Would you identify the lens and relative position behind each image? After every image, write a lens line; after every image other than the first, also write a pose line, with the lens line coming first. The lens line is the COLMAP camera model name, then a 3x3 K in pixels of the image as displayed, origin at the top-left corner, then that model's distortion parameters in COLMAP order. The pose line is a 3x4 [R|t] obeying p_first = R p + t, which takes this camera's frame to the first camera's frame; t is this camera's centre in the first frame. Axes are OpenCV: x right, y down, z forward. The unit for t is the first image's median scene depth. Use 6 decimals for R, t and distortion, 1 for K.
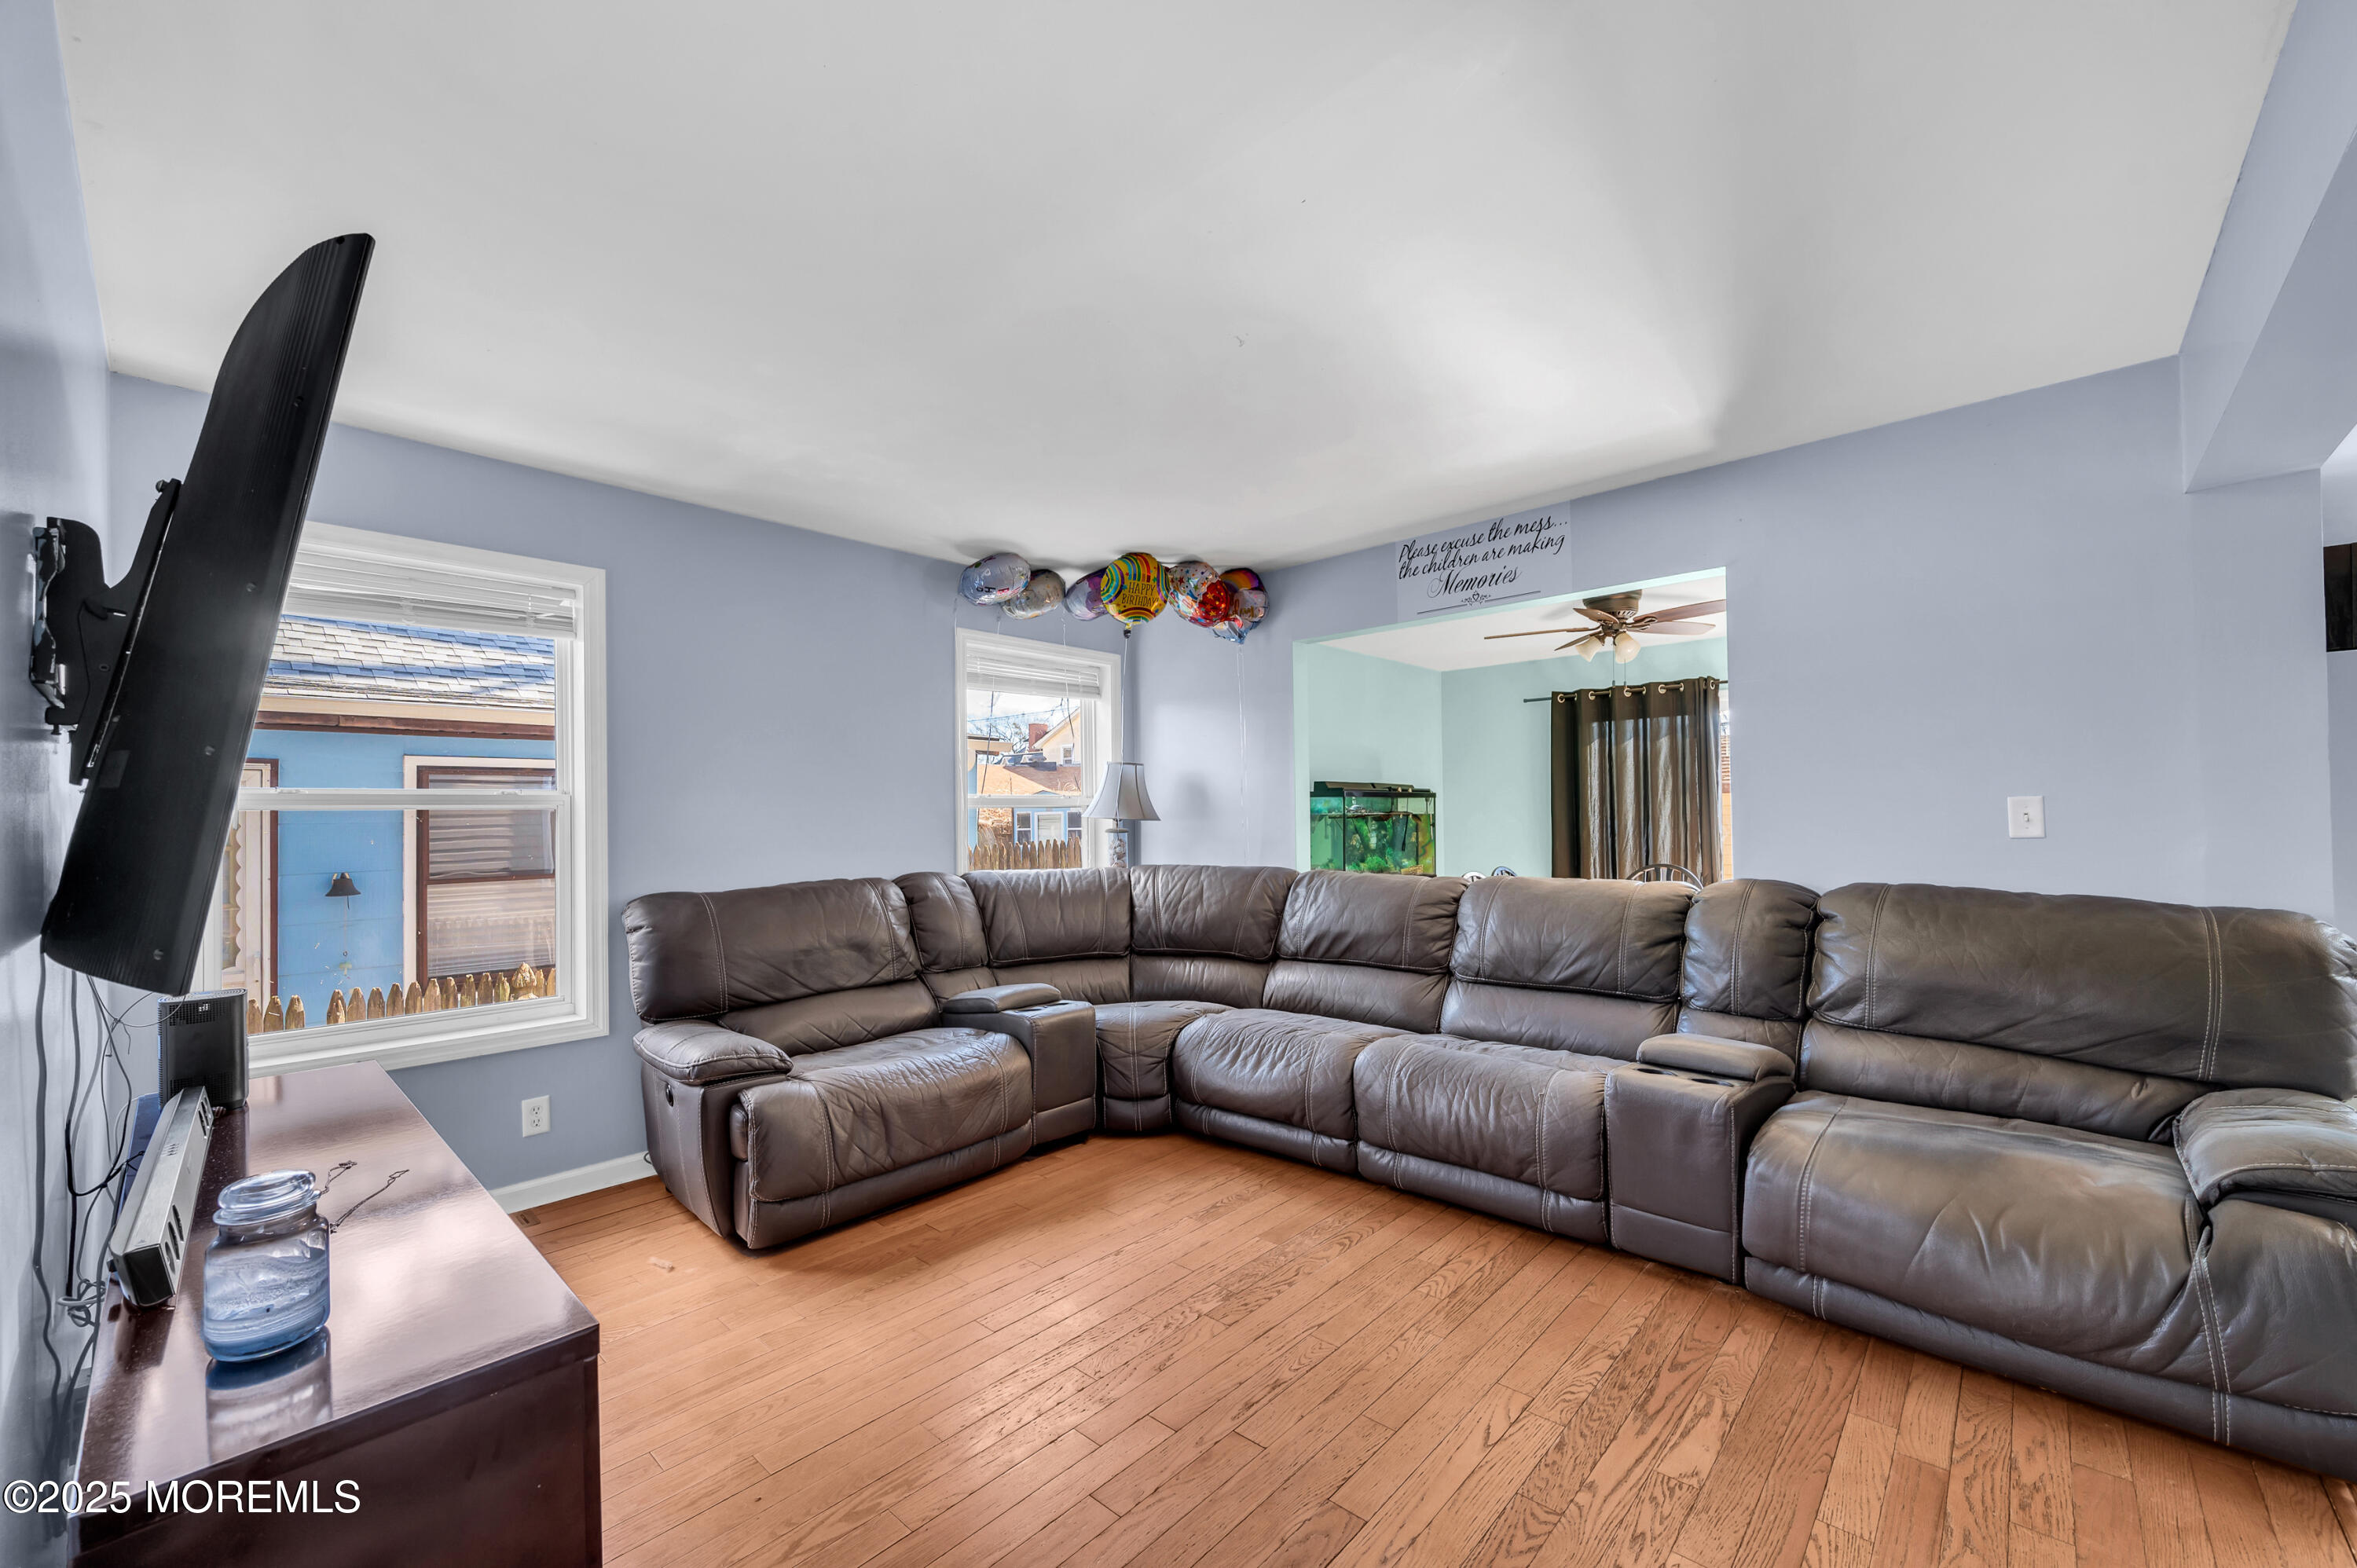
lens RADIAL K [[926.6, 0, 1186.3], [0, 926.6, 801.5], [0, 0, 1]] dist [-0.000597, 0.000474]
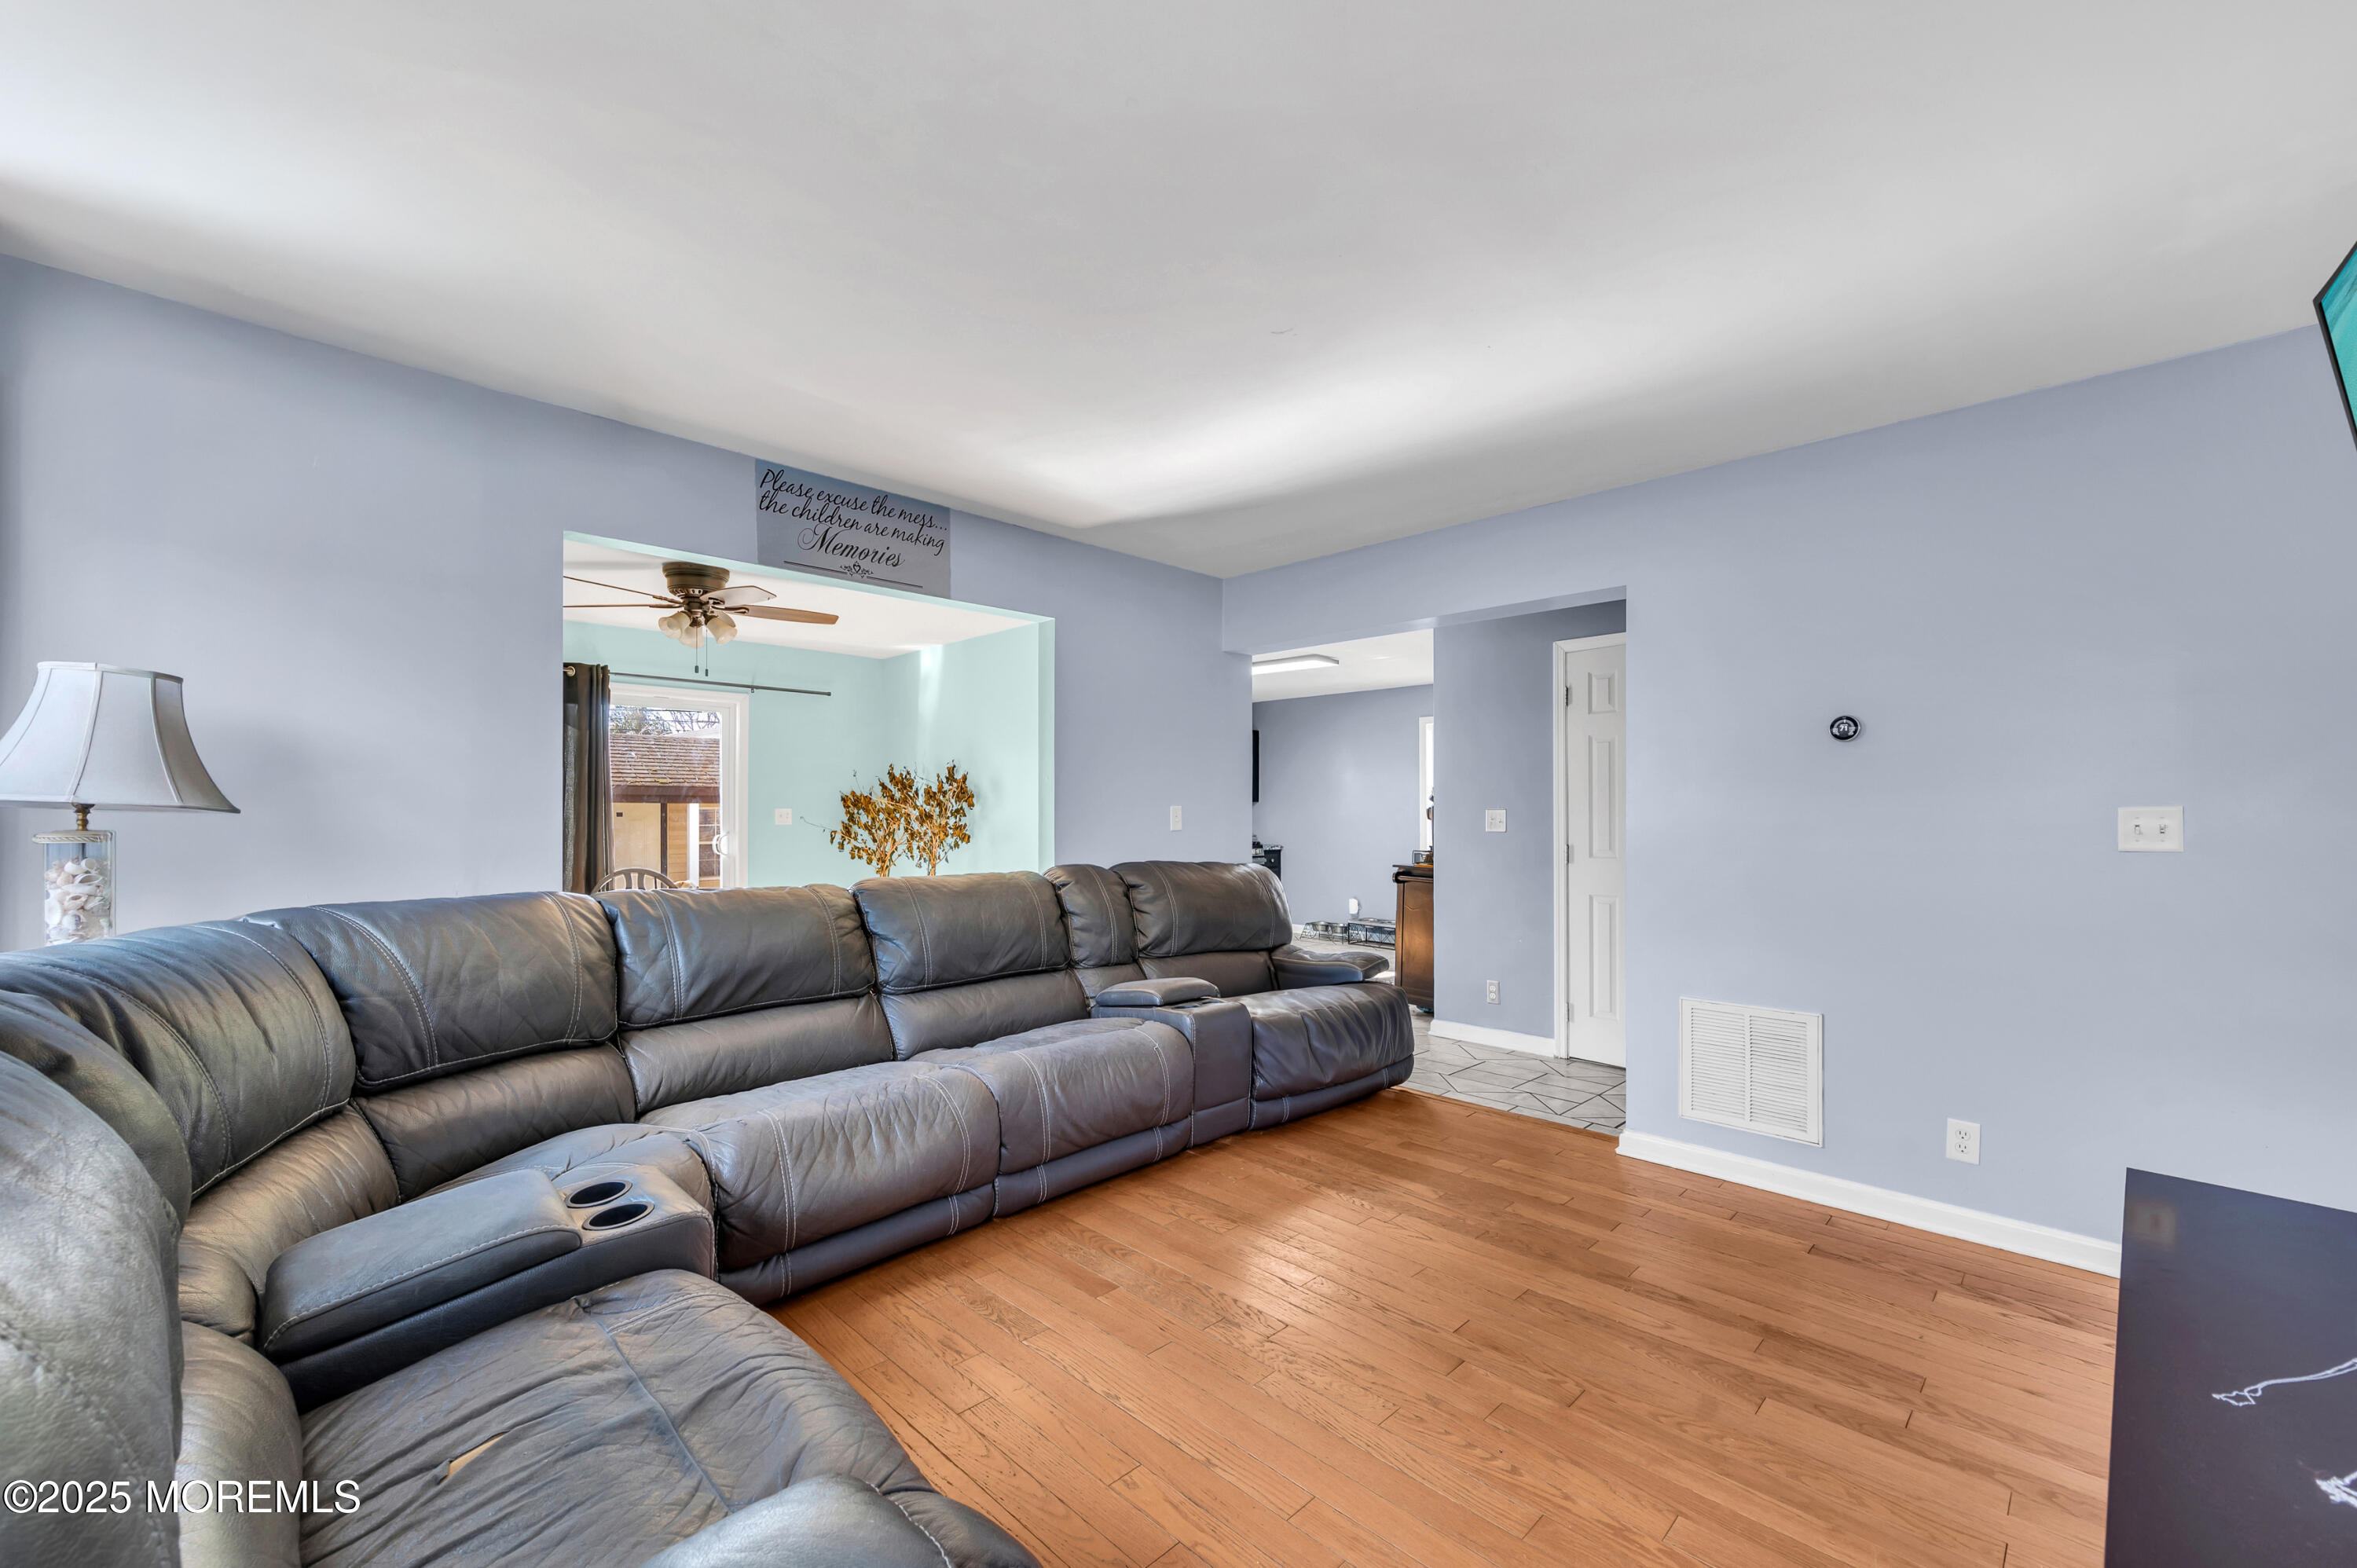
lens RADIAL K [[956.2, 0, 1186.1], [0, 956.2, 797.2], [0, 0, 1]] dist [0.002851, -0.002702]
pose [[0.042525, 0.023935, 0.998809, -0.617847], [-0.029326, 0.999312, -0.022698, 0.012795], [-0.998665, -0.028326, 0.043198, 0.662026]]
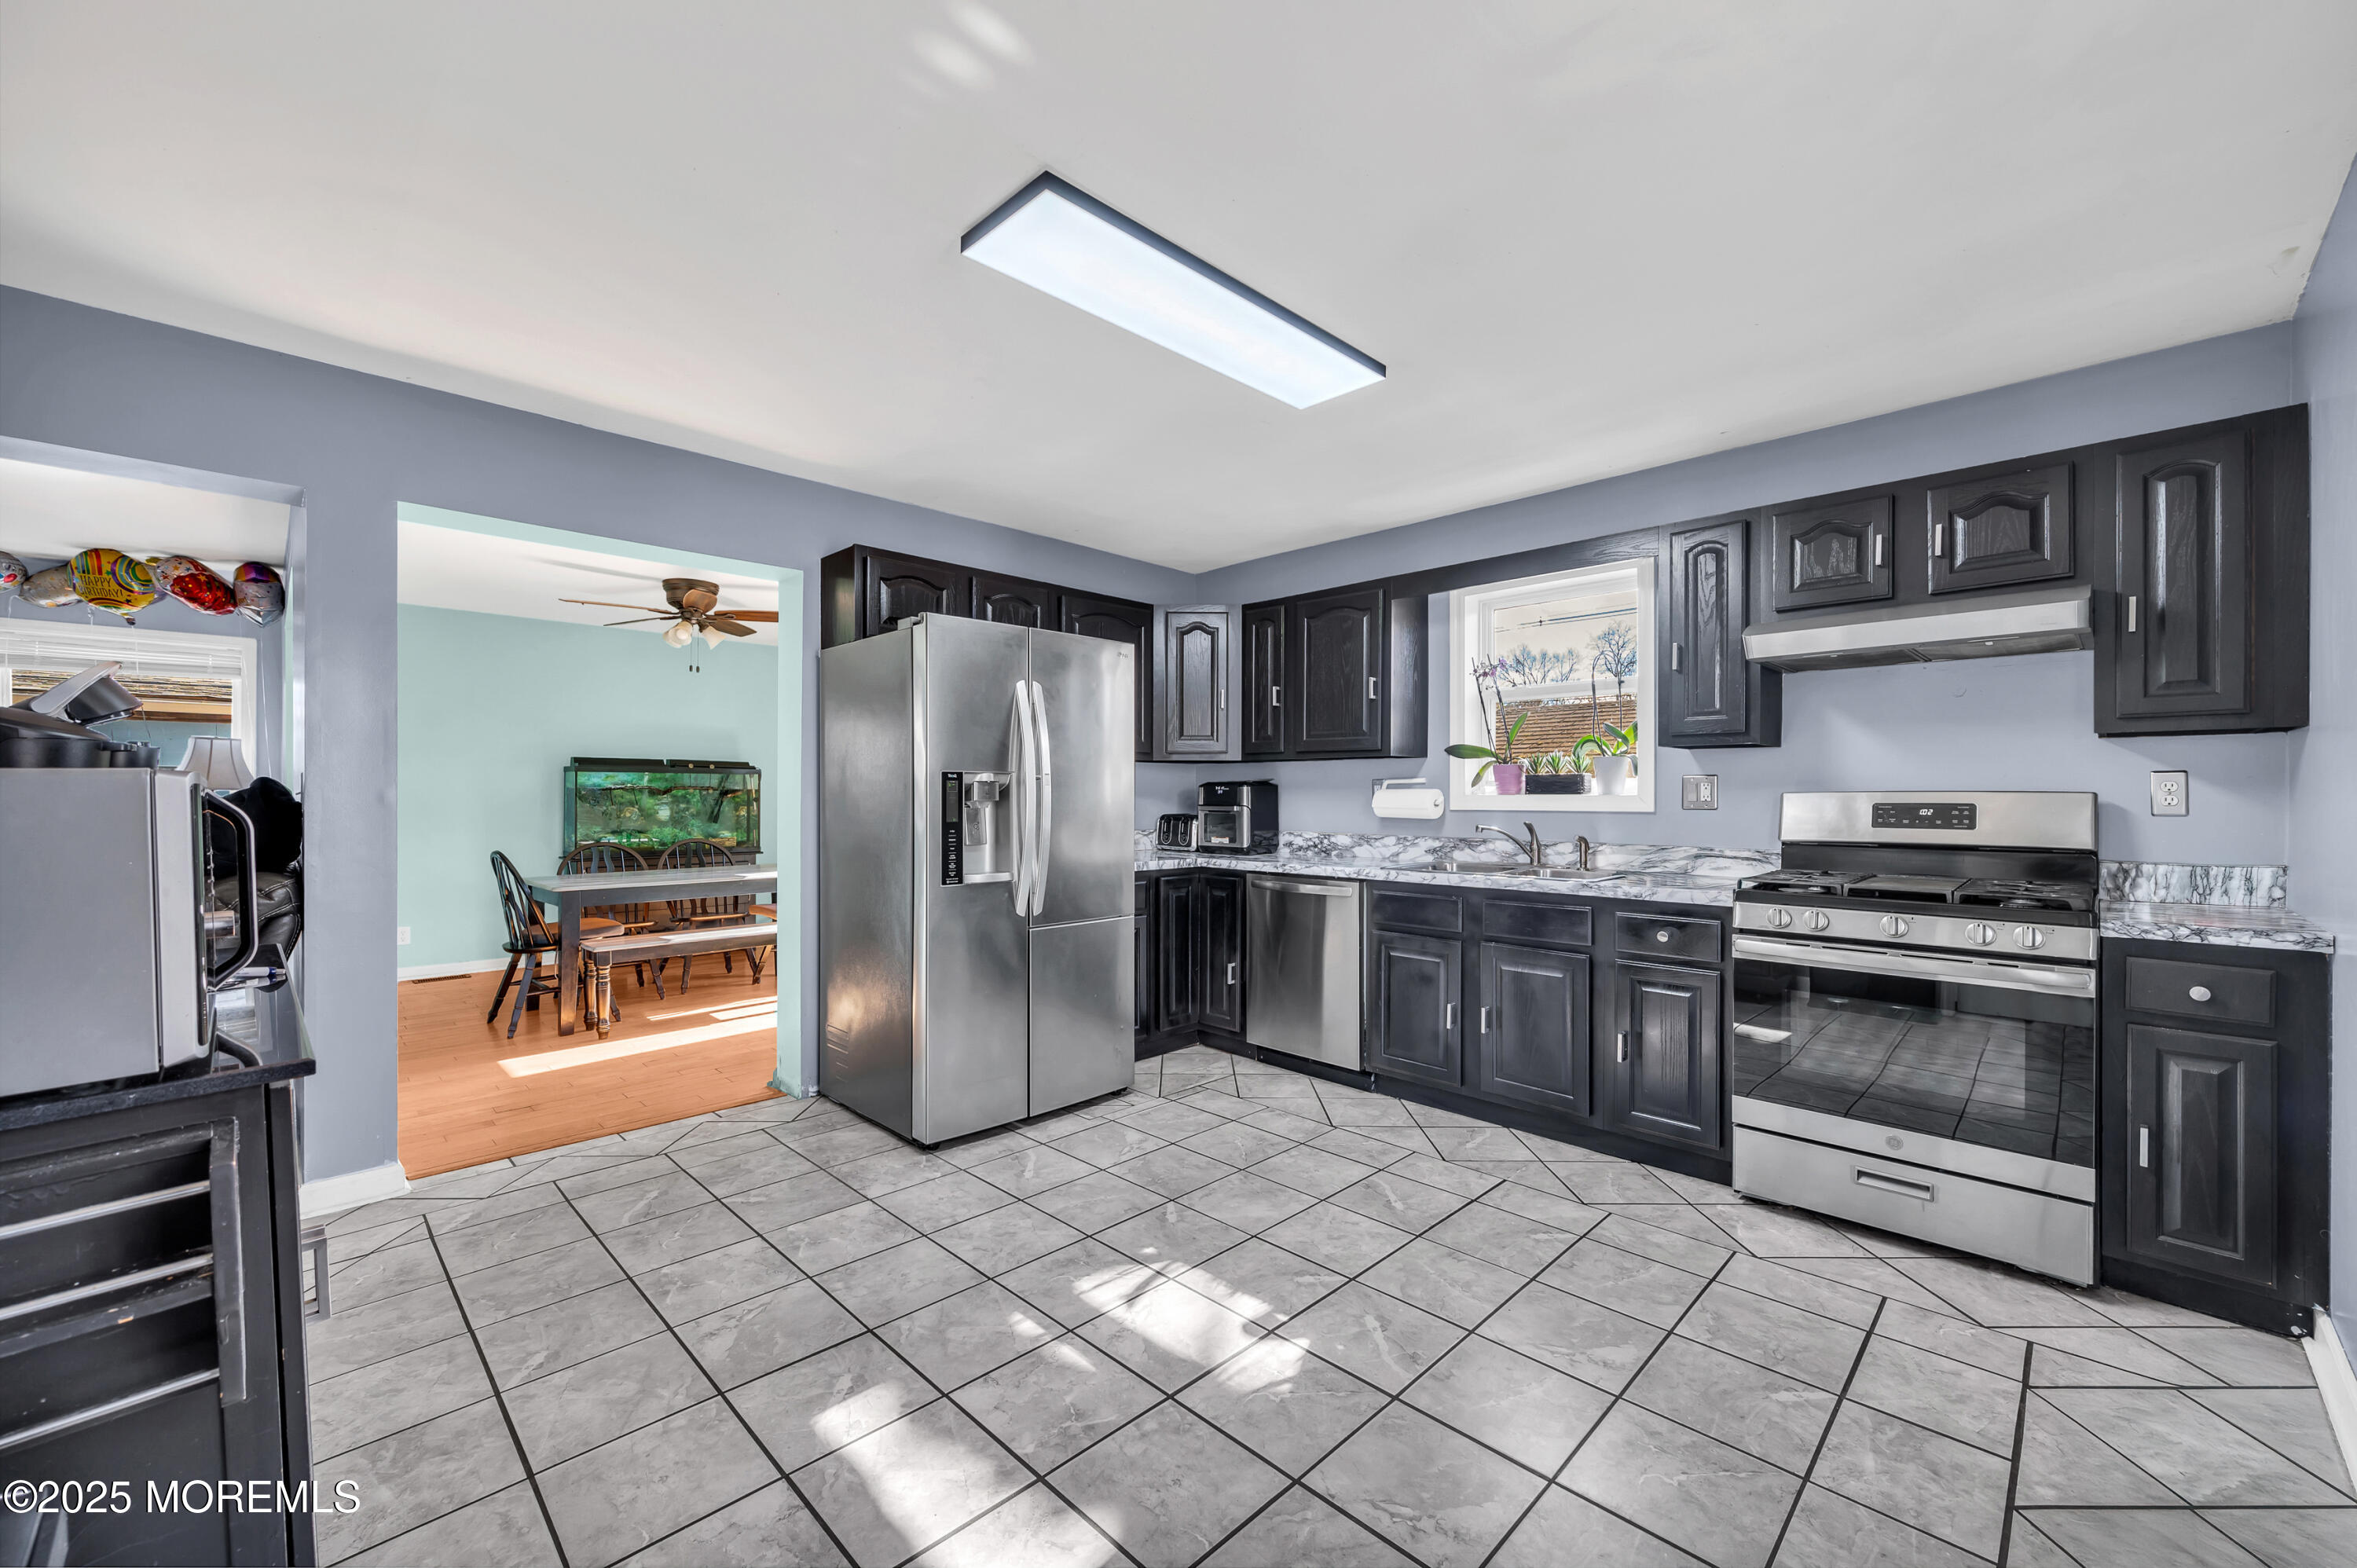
lens RADIAL K [[926.6, 0, 1191.1], [0, 926.6, 800.0], [0, 0, 1]] dist [-0.000597, 0.000474]
pose [[0.999391, 0.013279, -0.032278, 1.470196], [-0.012631, 0.999716, 0.020185, -0.004012], [0.032537, -0.019765, 0.999275, -0.101170]]
